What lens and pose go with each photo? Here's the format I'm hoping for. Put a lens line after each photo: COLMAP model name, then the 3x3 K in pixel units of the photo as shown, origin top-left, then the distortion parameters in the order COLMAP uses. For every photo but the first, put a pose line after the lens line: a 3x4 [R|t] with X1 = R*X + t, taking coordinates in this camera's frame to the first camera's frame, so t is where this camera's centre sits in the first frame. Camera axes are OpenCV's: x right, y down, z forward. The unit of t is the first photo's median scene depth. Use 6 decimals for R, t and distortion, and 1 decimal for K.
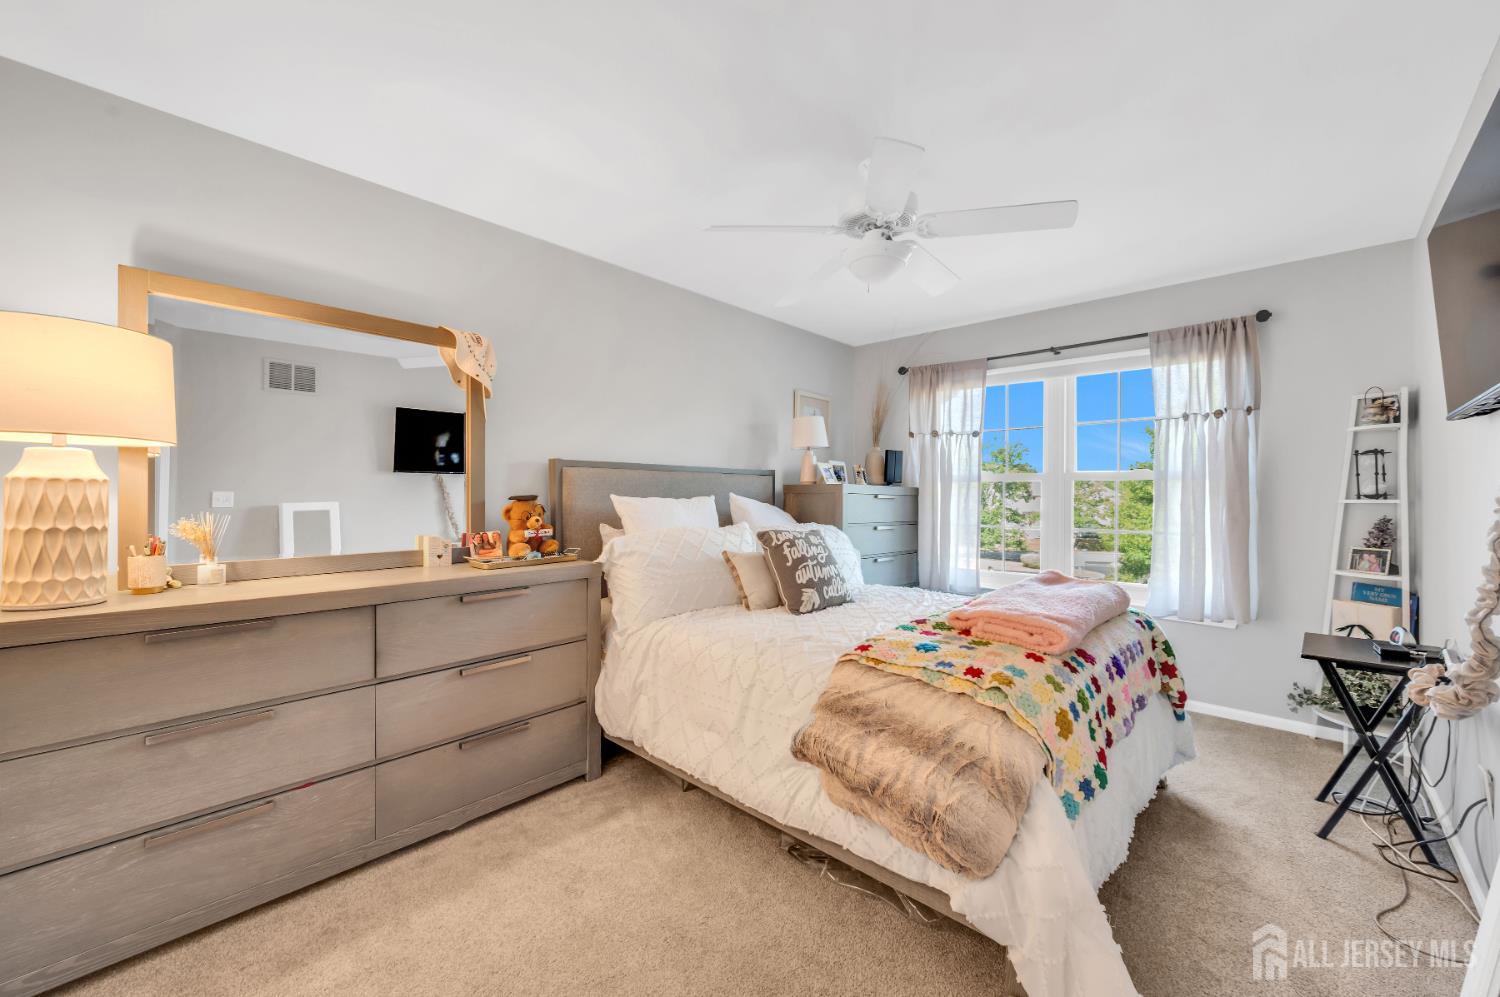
lens RADIAL K [[594.7, 0, 747.9], [0, 594.7, 498.0], [0, 0, 1]] dist [-0.001974, -0.001074]
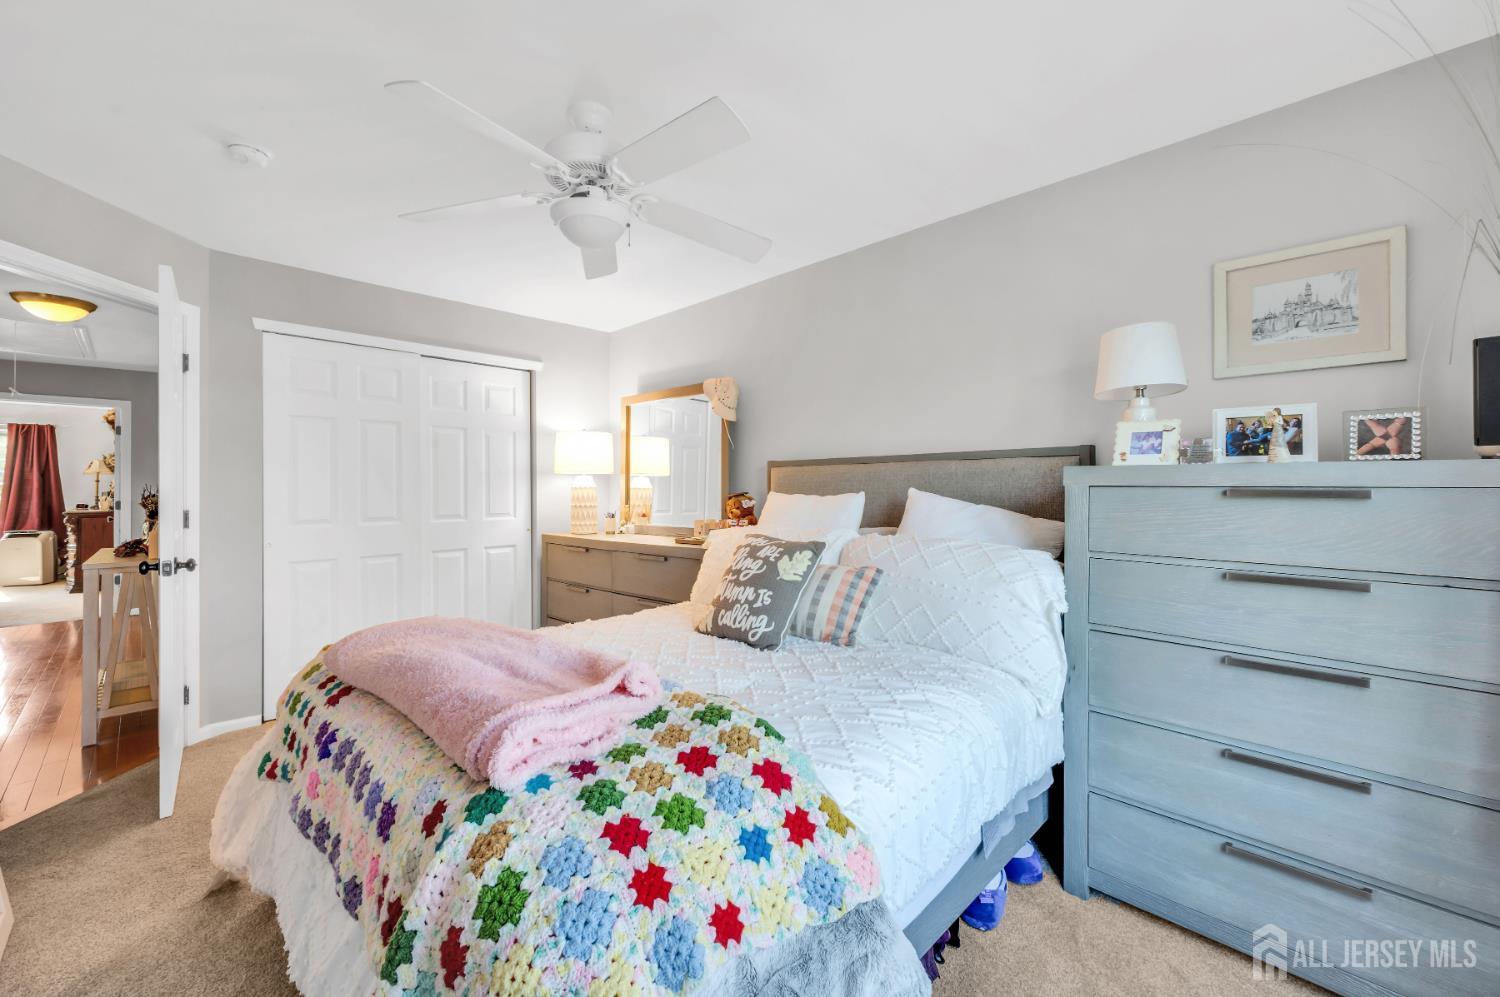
lens RADIAL K [[594.7, 0, 747.9], [0, 594.7, 486.4], [0, 0, 1]] dist [-0.001720, 0.000042]
pose [[-0.020153, -0.008634, -0.999760, 1.126360], [0.002342, 0.999960, -0.008683, -0.007080], [0.999794, -0.002516, -0.020131, 1.297194]]
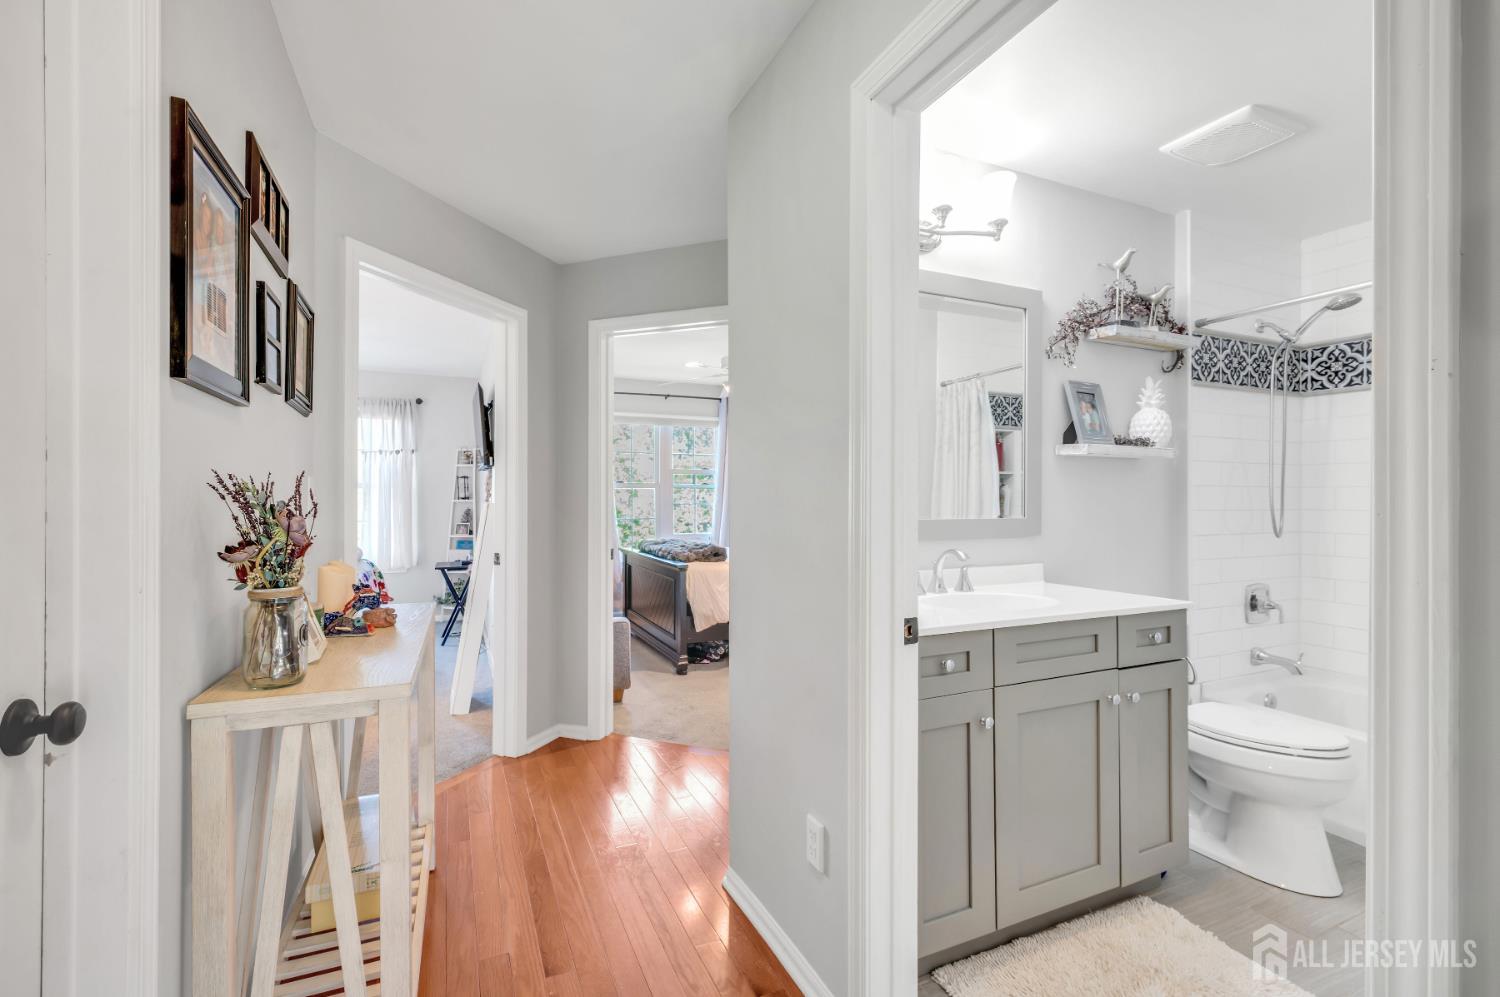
lens RADIAL K [[667.3, 0, 748.6], [0, 667.3, 500.2], [0, 0, 1]] dist [0.002673, -0.000154]
pose [[0.384947, -0.010876, 0.922875, -0.737556], [-0.000221, 0.999929, 0.011877, -0.024439], [-0.922939, -0.004776, 0.384917, -0.839519]]
